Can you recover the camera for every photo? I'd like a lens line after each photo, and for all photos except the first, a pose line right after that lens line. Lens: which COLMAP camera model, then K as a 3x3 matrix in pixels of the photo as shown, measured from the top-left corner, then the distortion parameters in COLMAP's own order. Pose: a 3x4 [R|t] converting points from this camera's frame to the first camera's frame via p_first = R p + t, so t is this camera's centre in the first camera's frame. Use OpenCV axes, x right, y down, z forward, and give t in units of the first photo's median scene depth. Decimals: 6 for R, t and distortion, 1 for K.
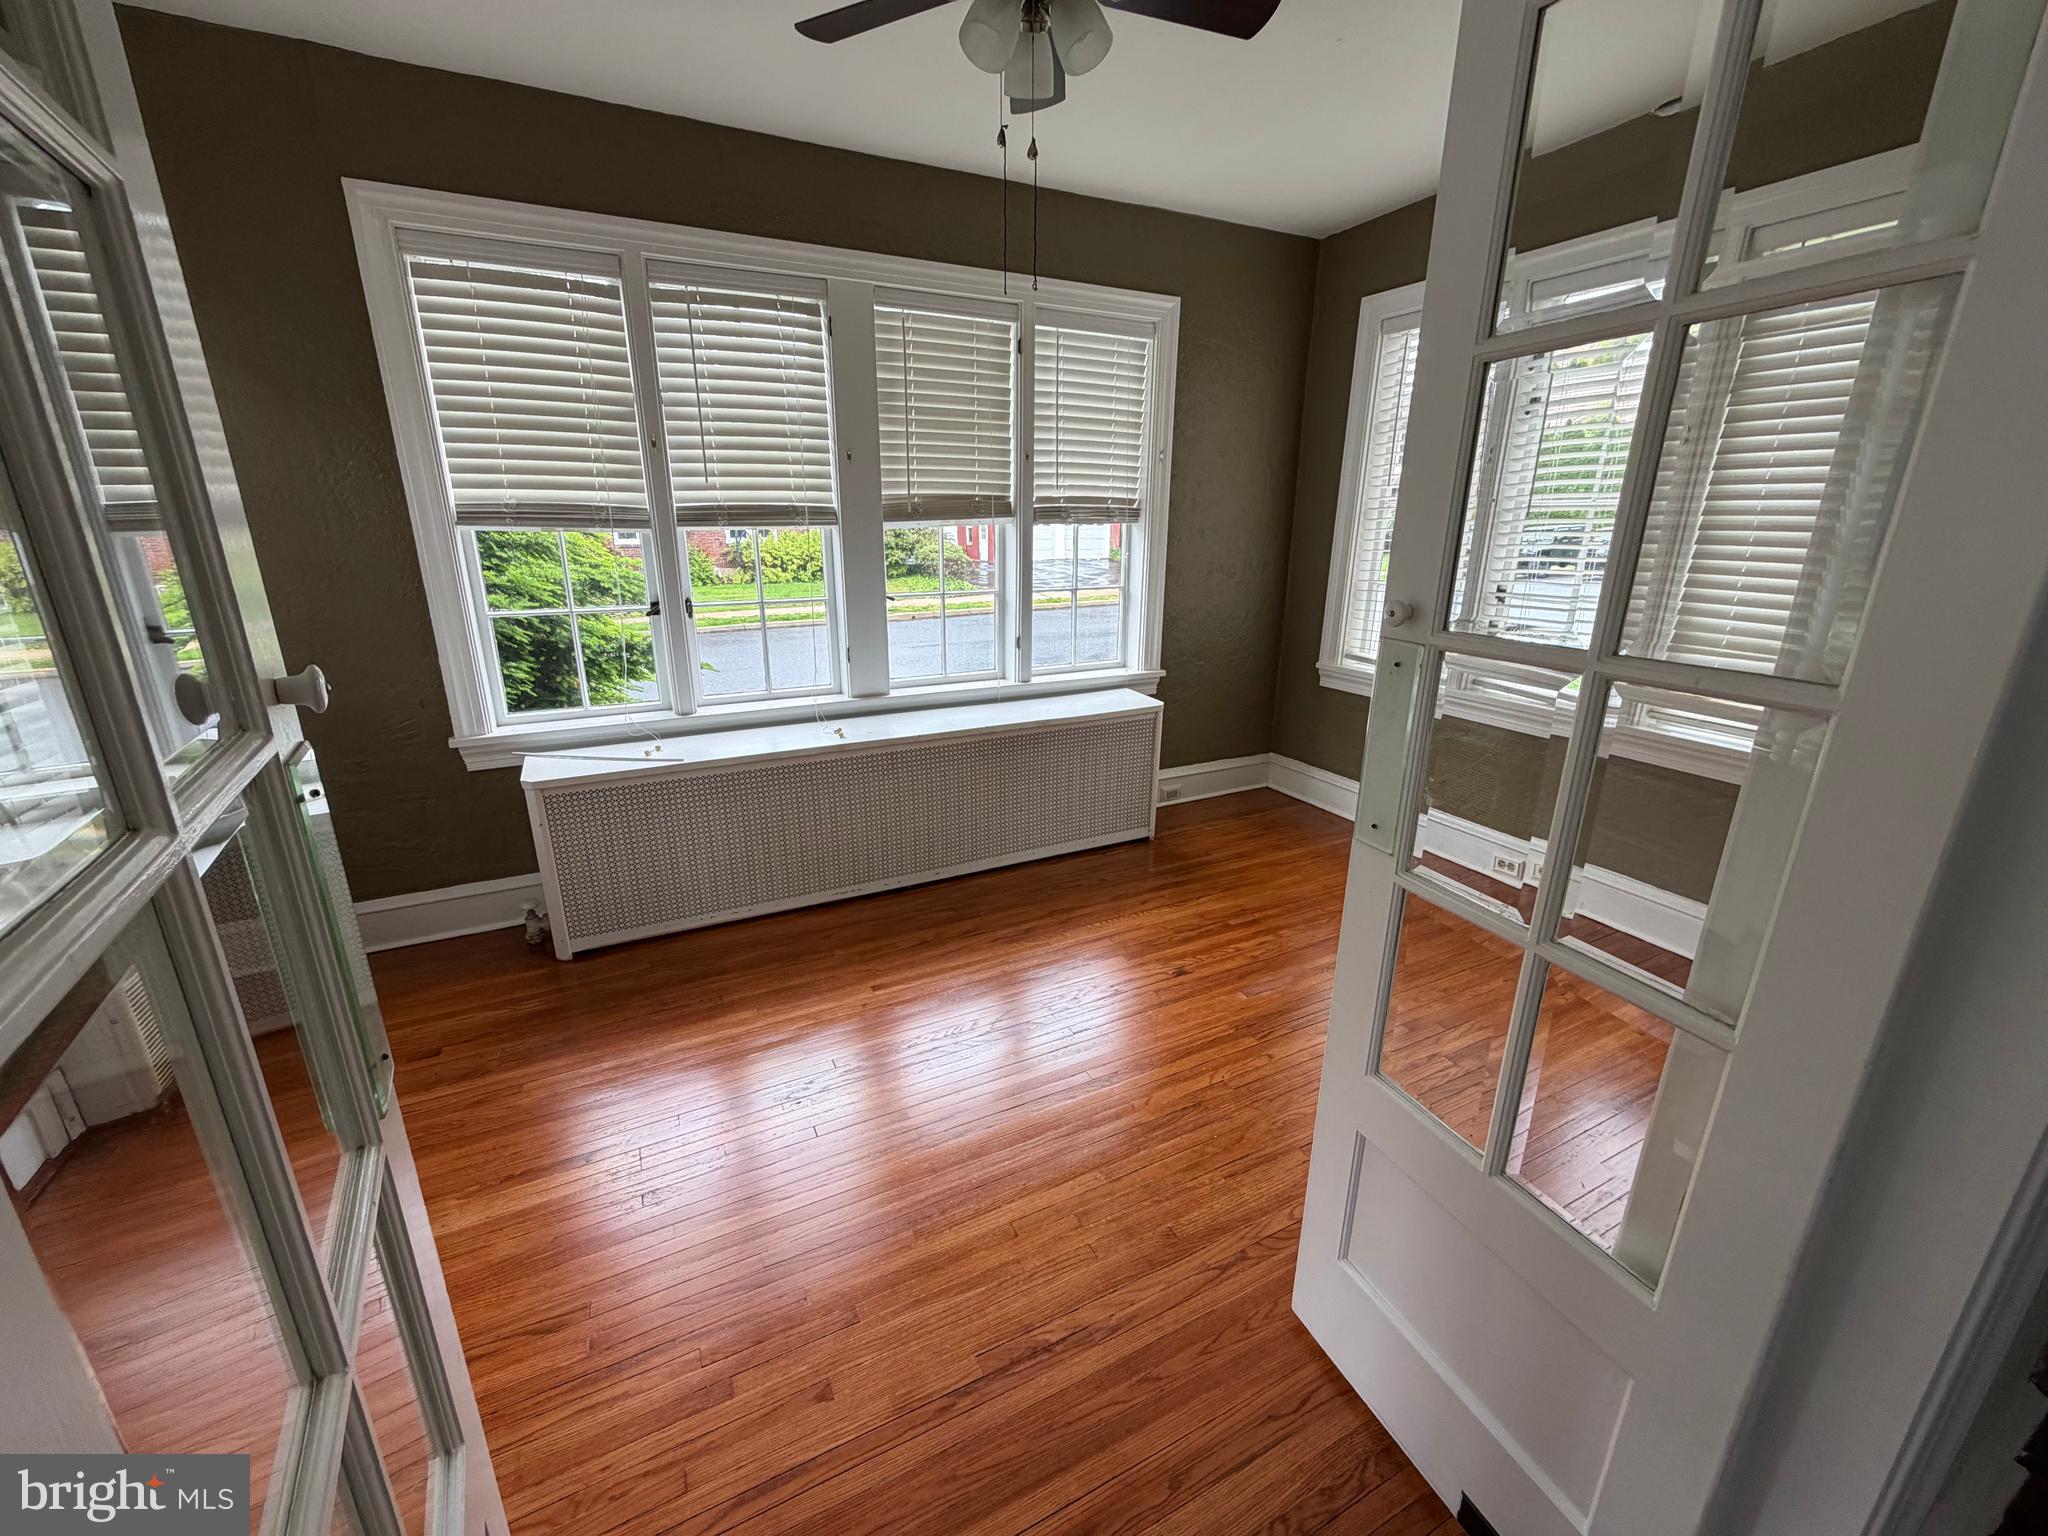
lens RADIAL K [[810.2, 0, 1011.7], [0, 810.2, 762.9], [0, 0, 1]] dist [0.000892, -0.000412]
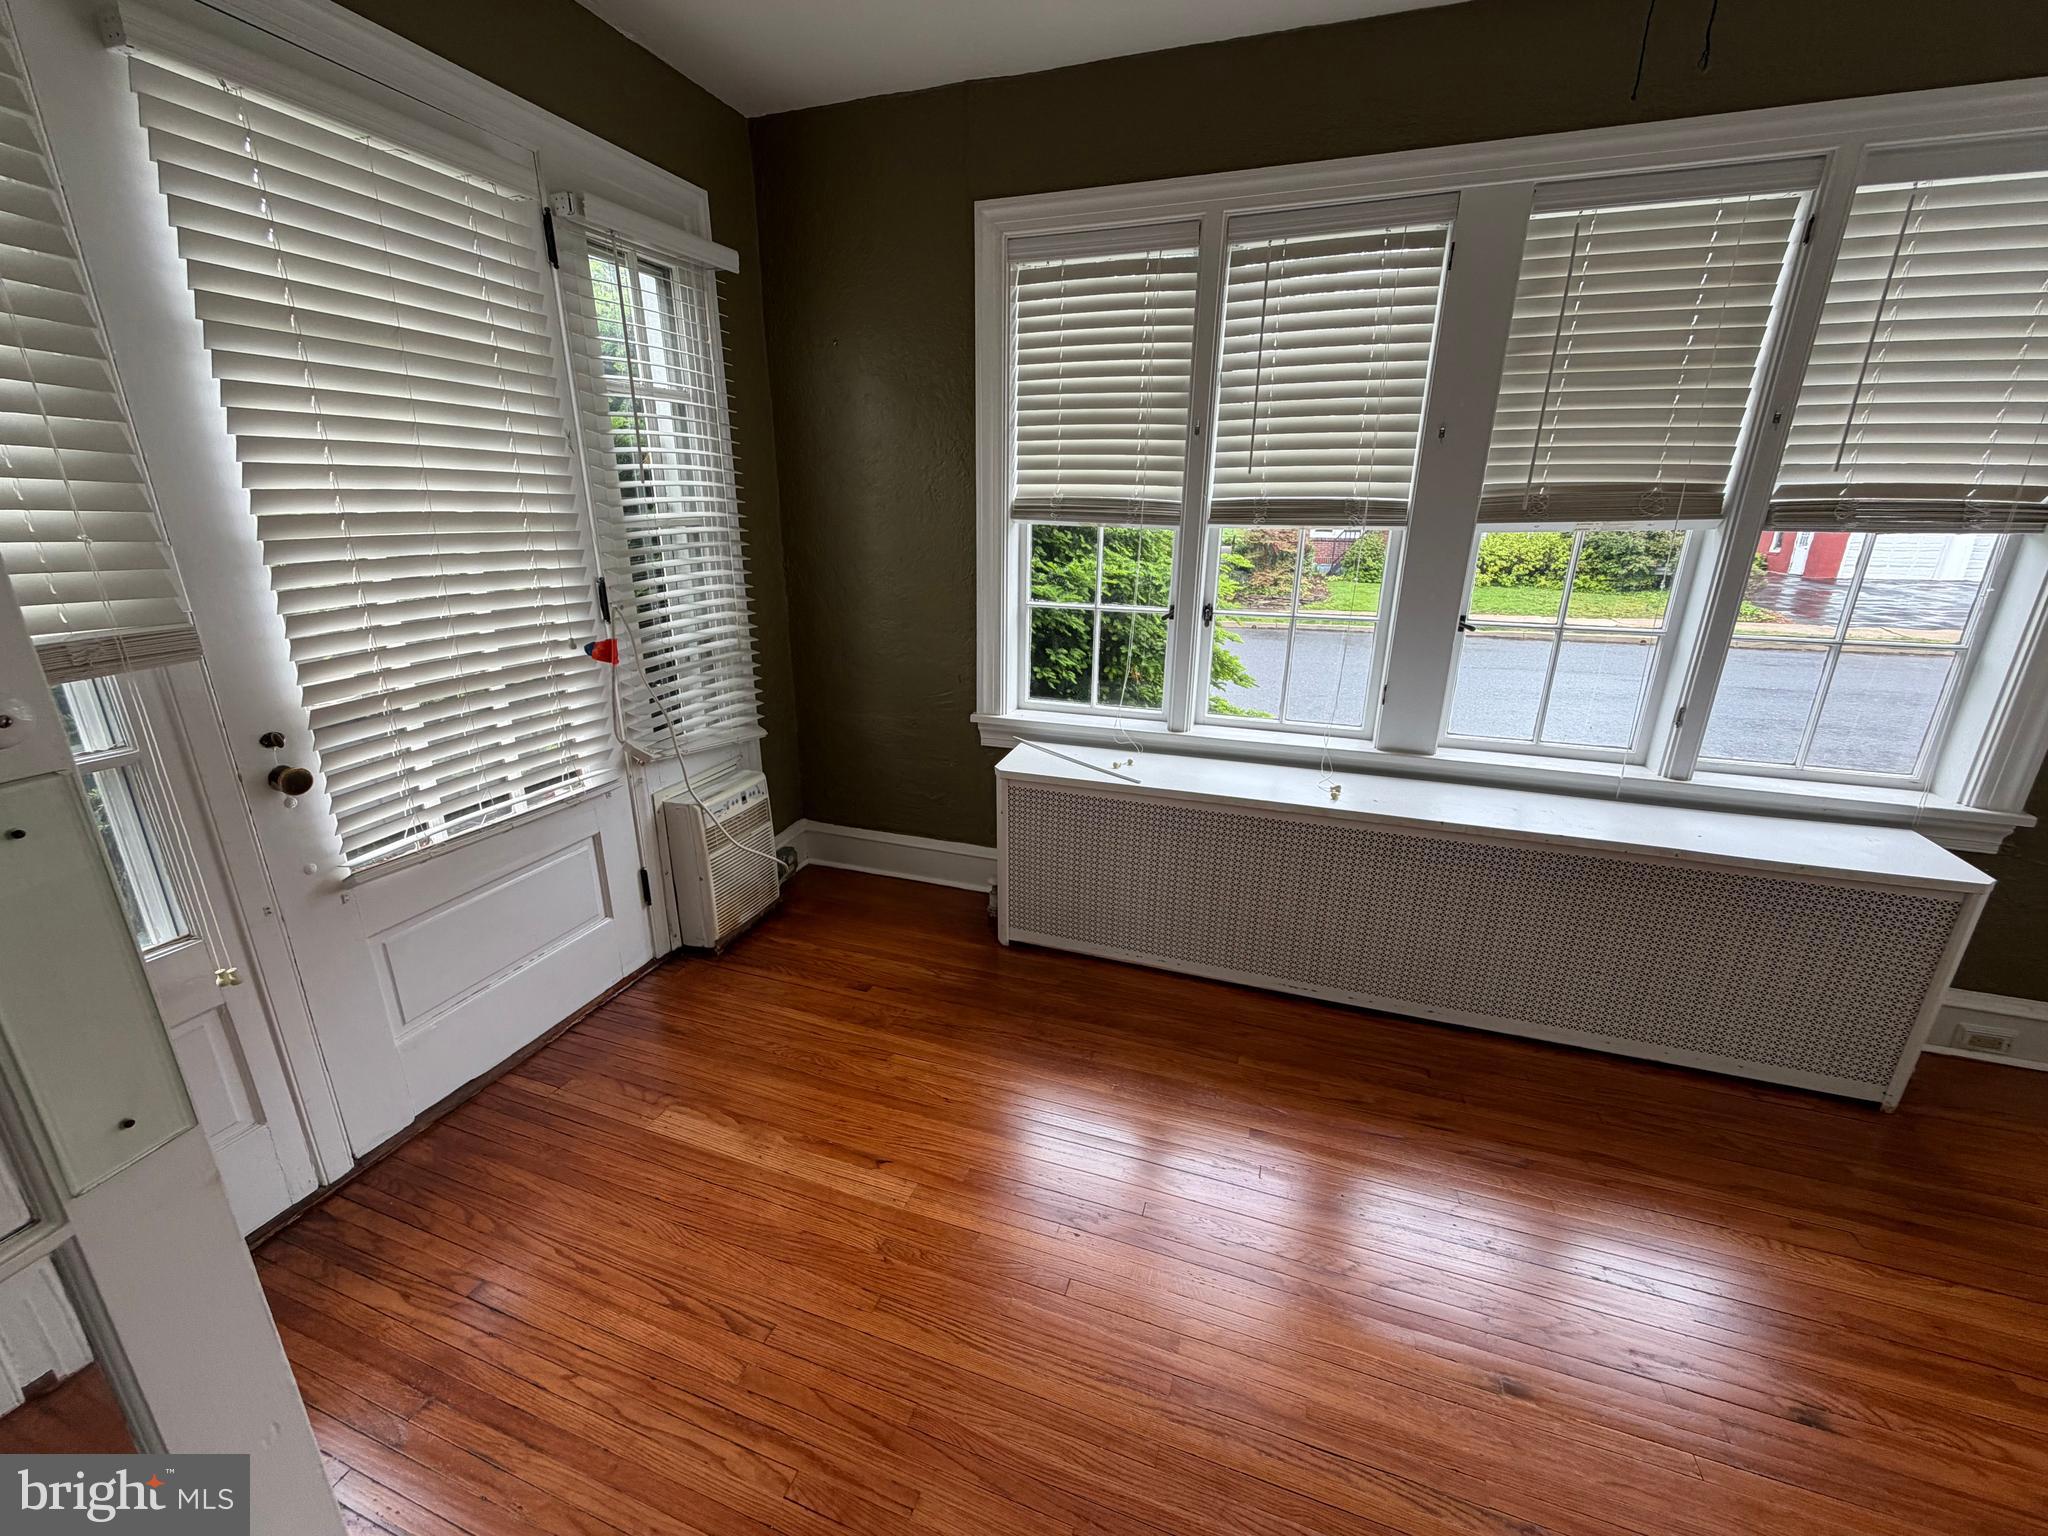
lens RADIAL K [[810.2, 0, 1020.9], [0, 810.2, 763.5], [0, 0, 1]] dist [0.000892, -0.000412]
pose [[0.702622, 0.220738, -0.676459, 0.101963], [-0.215030, 0.972087, 0.093860, -0.075245], [0.678295, 0.079511, 0.730475, 0.232046]]
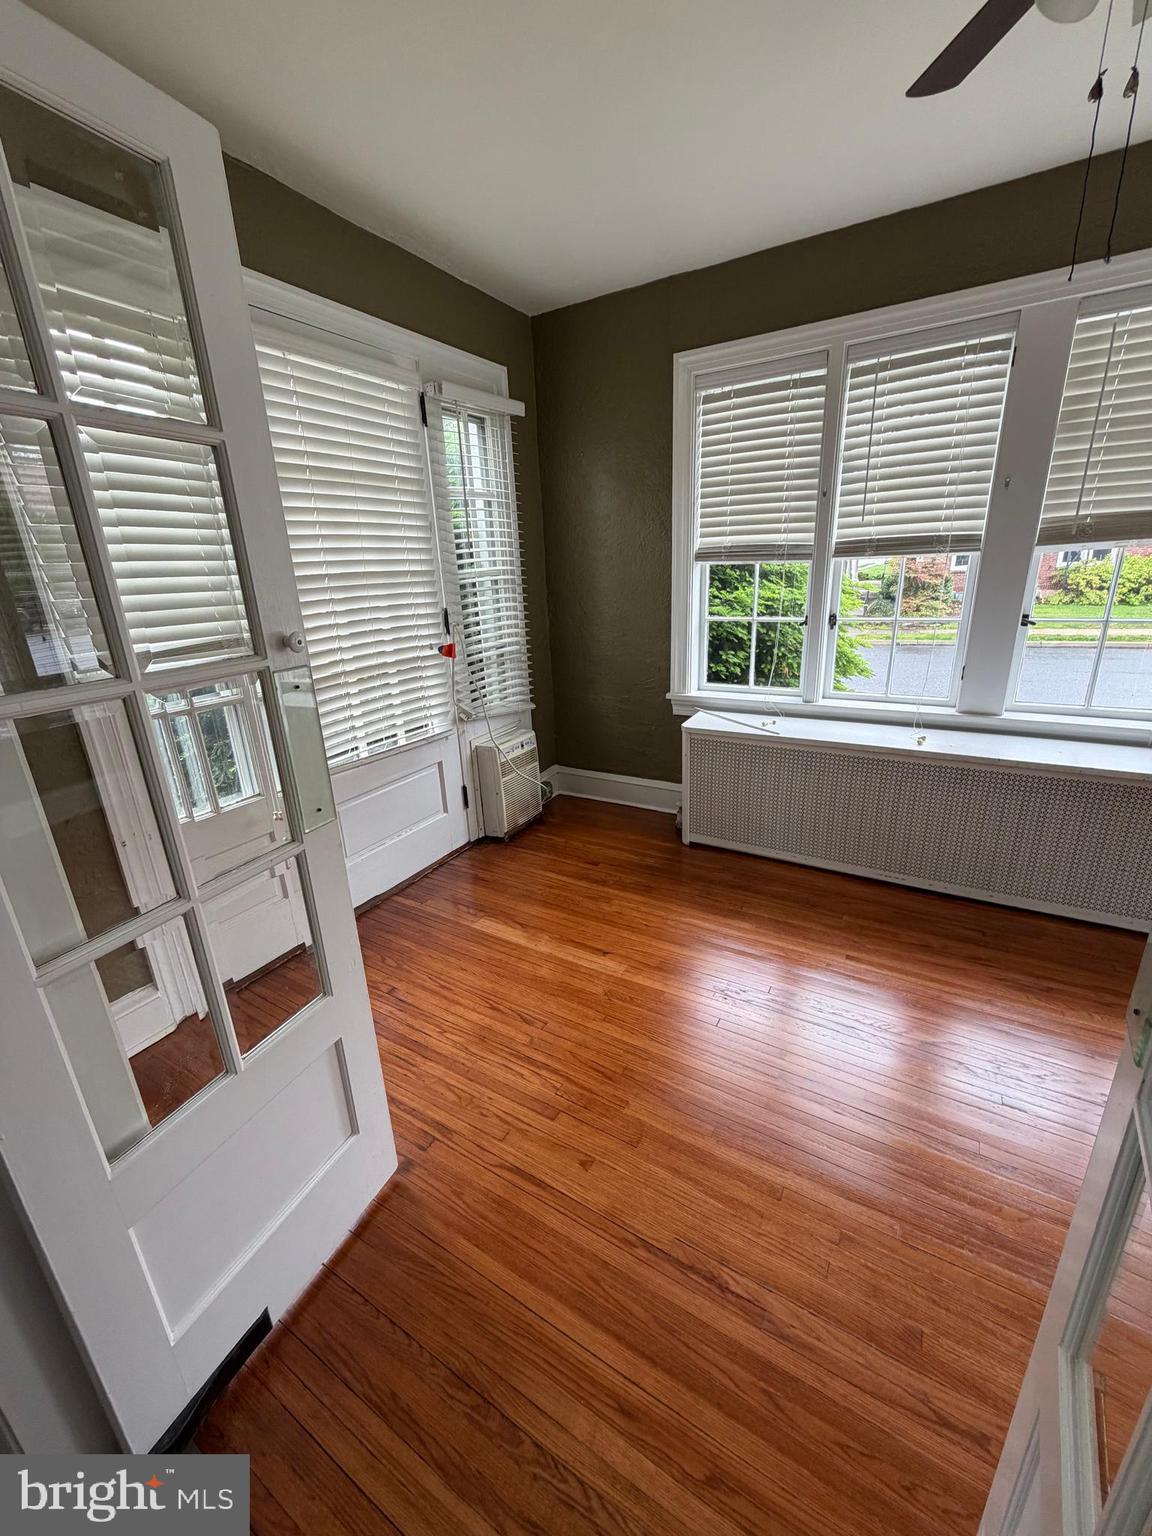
lens RADIAL K [[607.7, 0, 582.0], [0, 607.7, 762.2], [0, 0, 1]] dist [0.000892, -0.000412]
pose [[0.548937, 0.238492, -0.801118, 0.220972], [-0.204477, 0.967626, 0.147951, -0.037941], [0.810467, 0.082595, 0.579931, 0.142211]]
